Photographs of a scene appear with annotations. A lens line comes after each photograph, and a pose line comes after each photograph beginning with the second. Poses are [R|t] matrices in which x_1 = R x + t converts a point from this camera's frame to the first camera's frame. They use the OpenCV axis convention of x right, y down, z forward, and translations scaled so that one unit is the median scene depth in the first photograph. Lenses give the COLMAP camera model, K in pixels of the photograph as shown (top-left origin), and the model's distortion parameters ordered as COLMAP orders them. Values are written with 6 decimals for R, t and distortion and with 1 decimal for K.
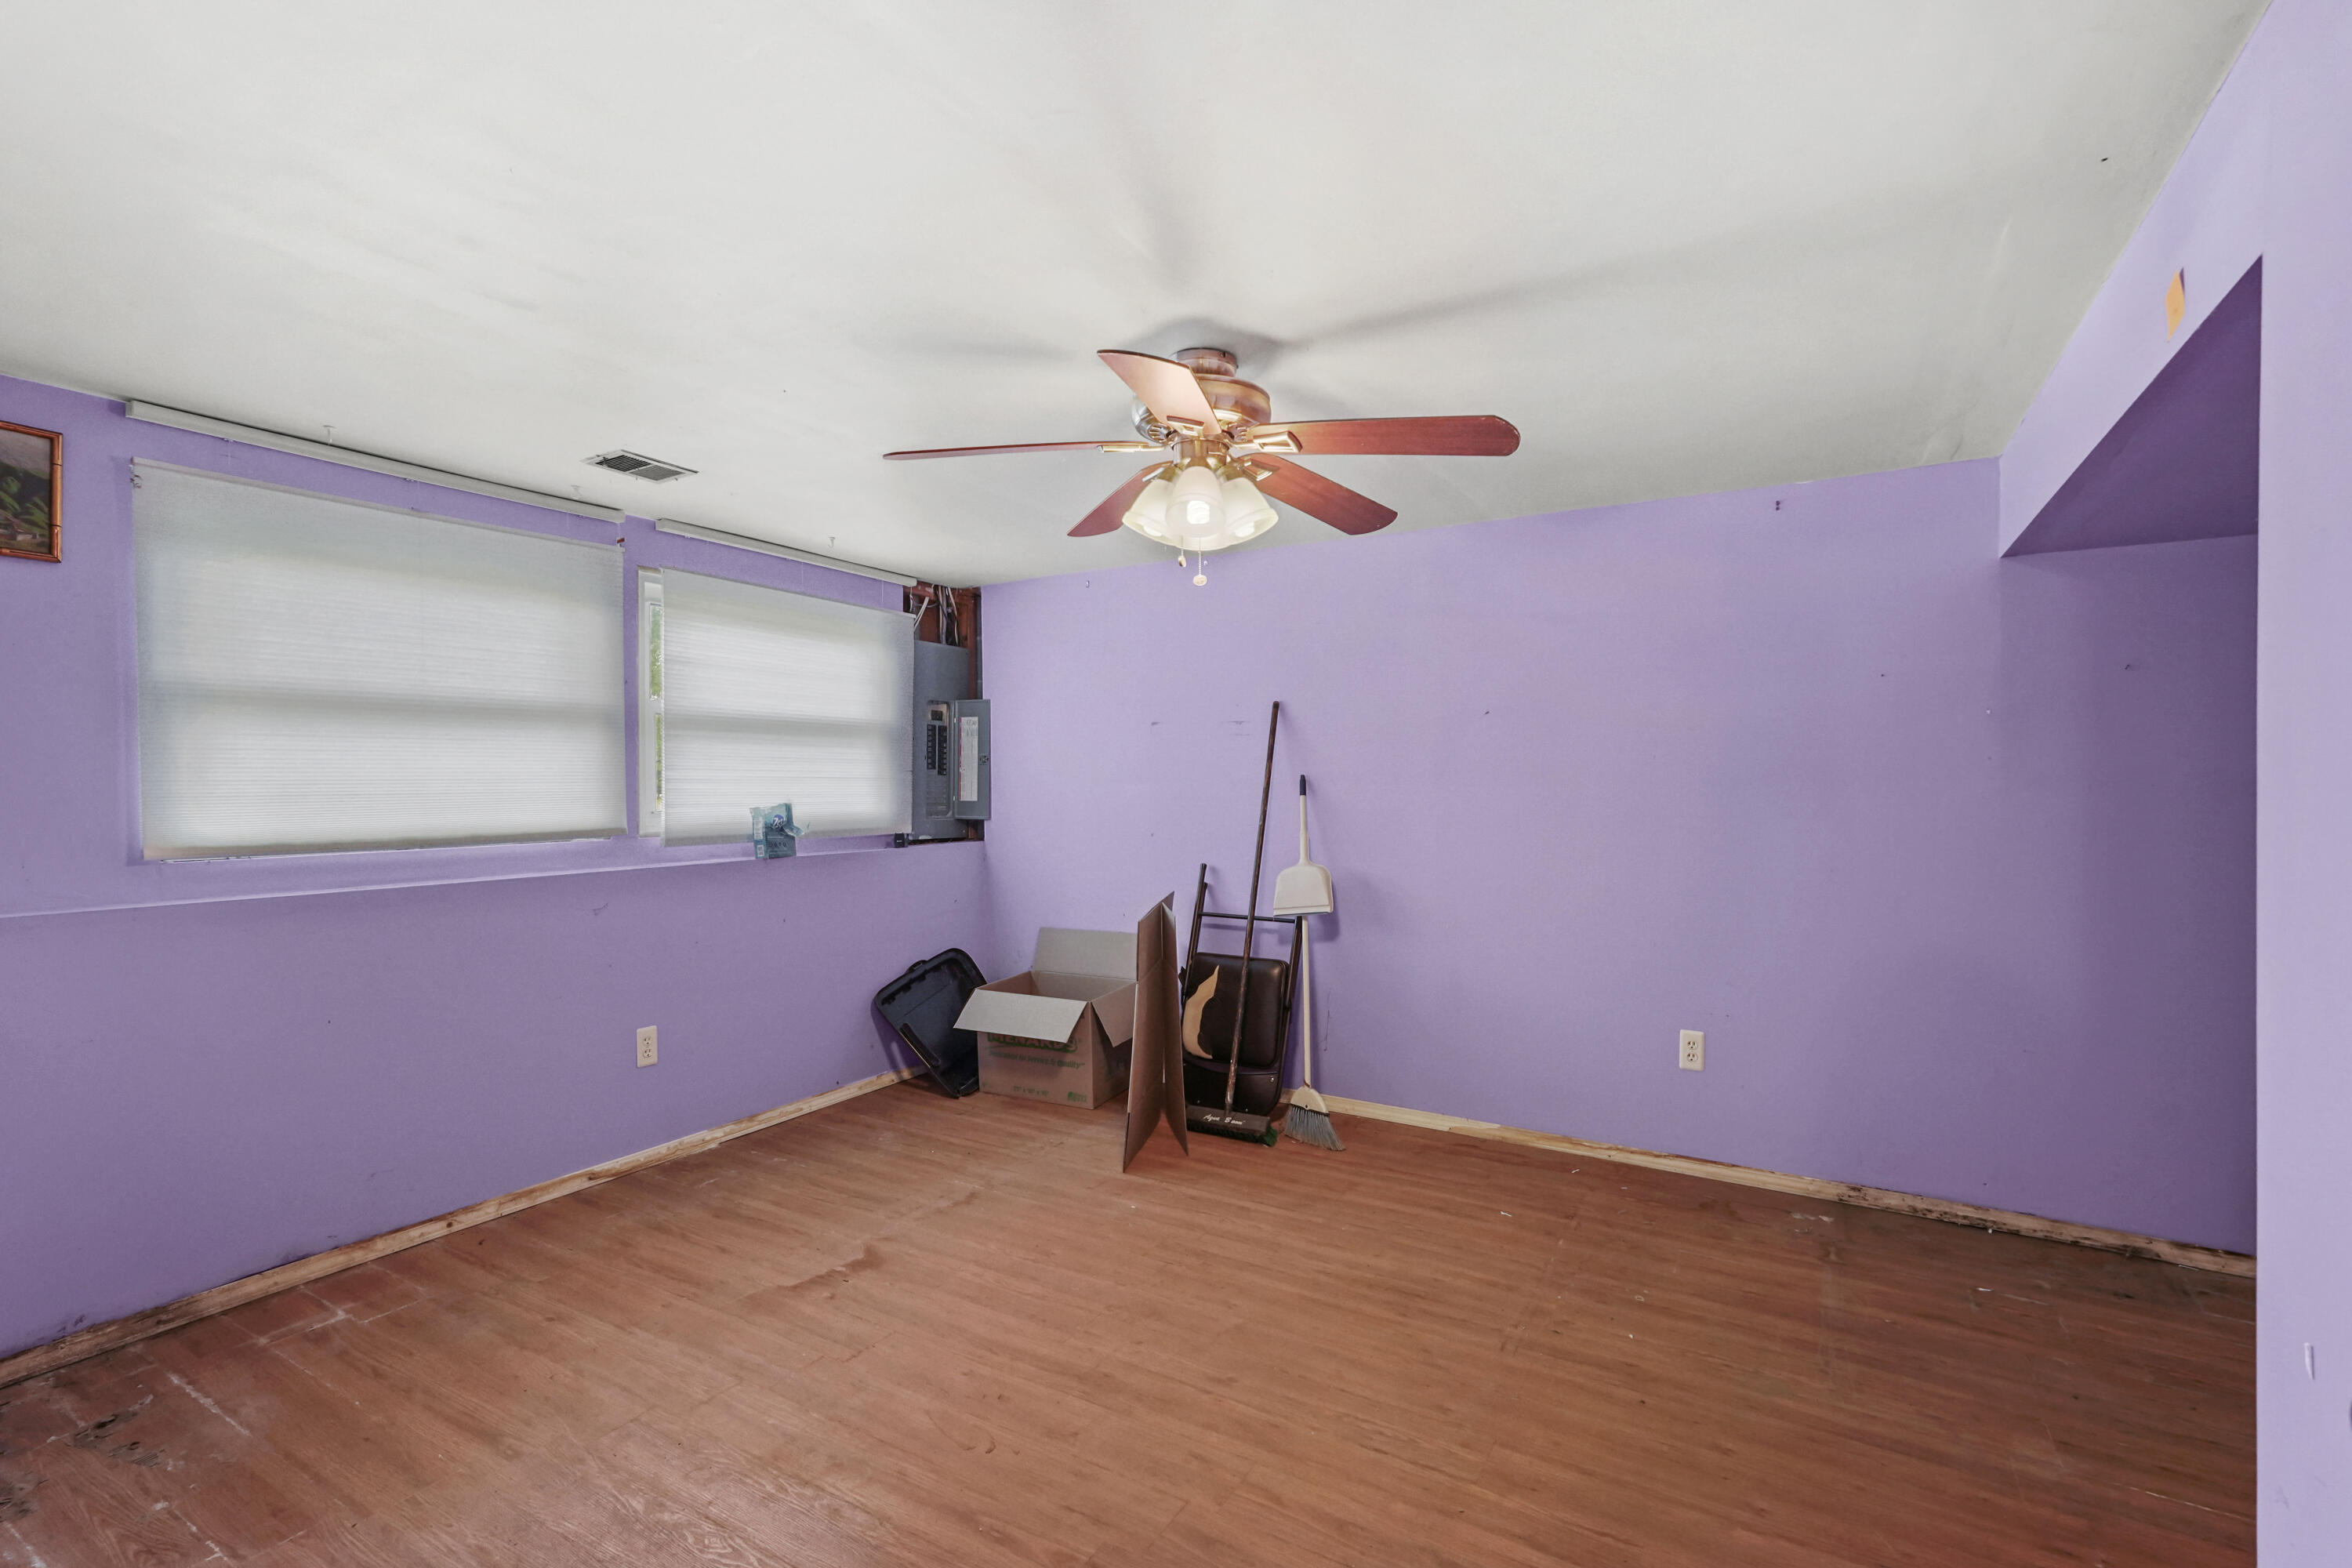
lens RADIAL K [[1043.1, 0, 1176.0], [0, 1043.1, 784.0], [0, 0, 1]] dist [-0.026053, 0.012429]
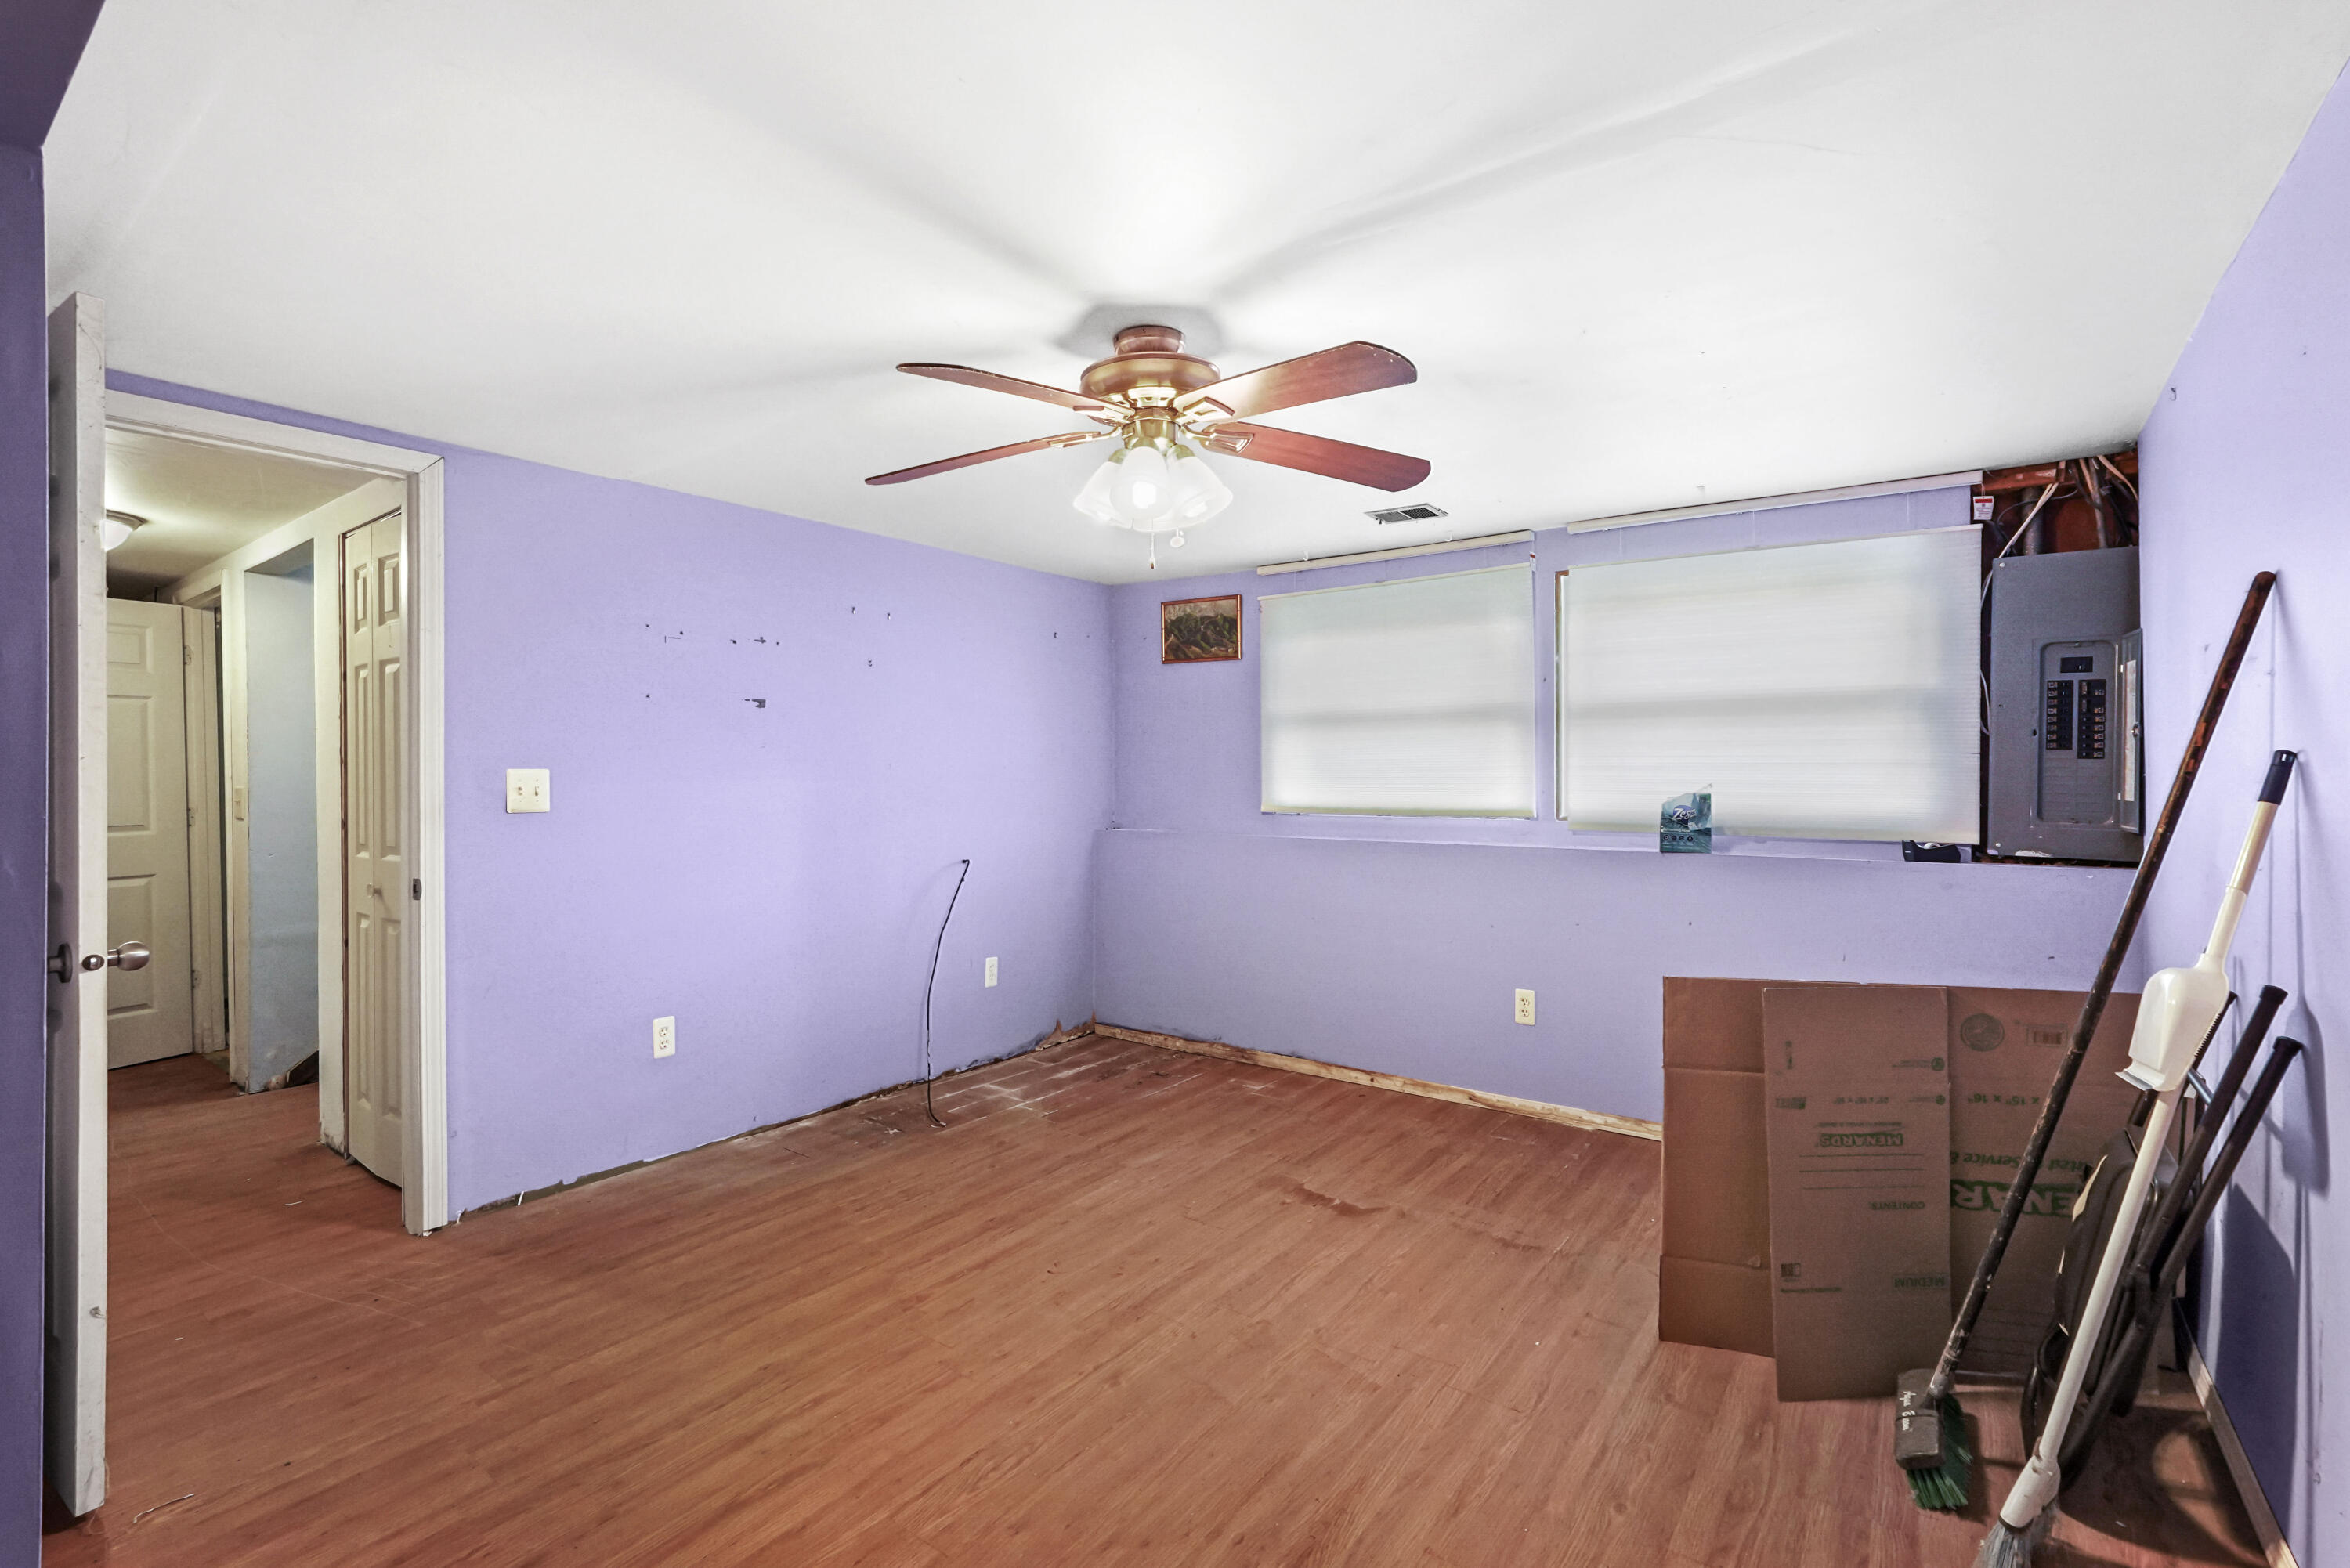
lens RADIAL K [[1065.1, 0, 1169.3], [0, 1065.1, 772.1], [0, 0, 1]] dist [-0.021914, 0.000423]
pose [[-0.104346, 0.001837, -0.994539, 0.772701], [-0.001432, 0.999997, 0.001997, -0.000927], [0.994540, 0.001633, -0.104343, 0.861658]]
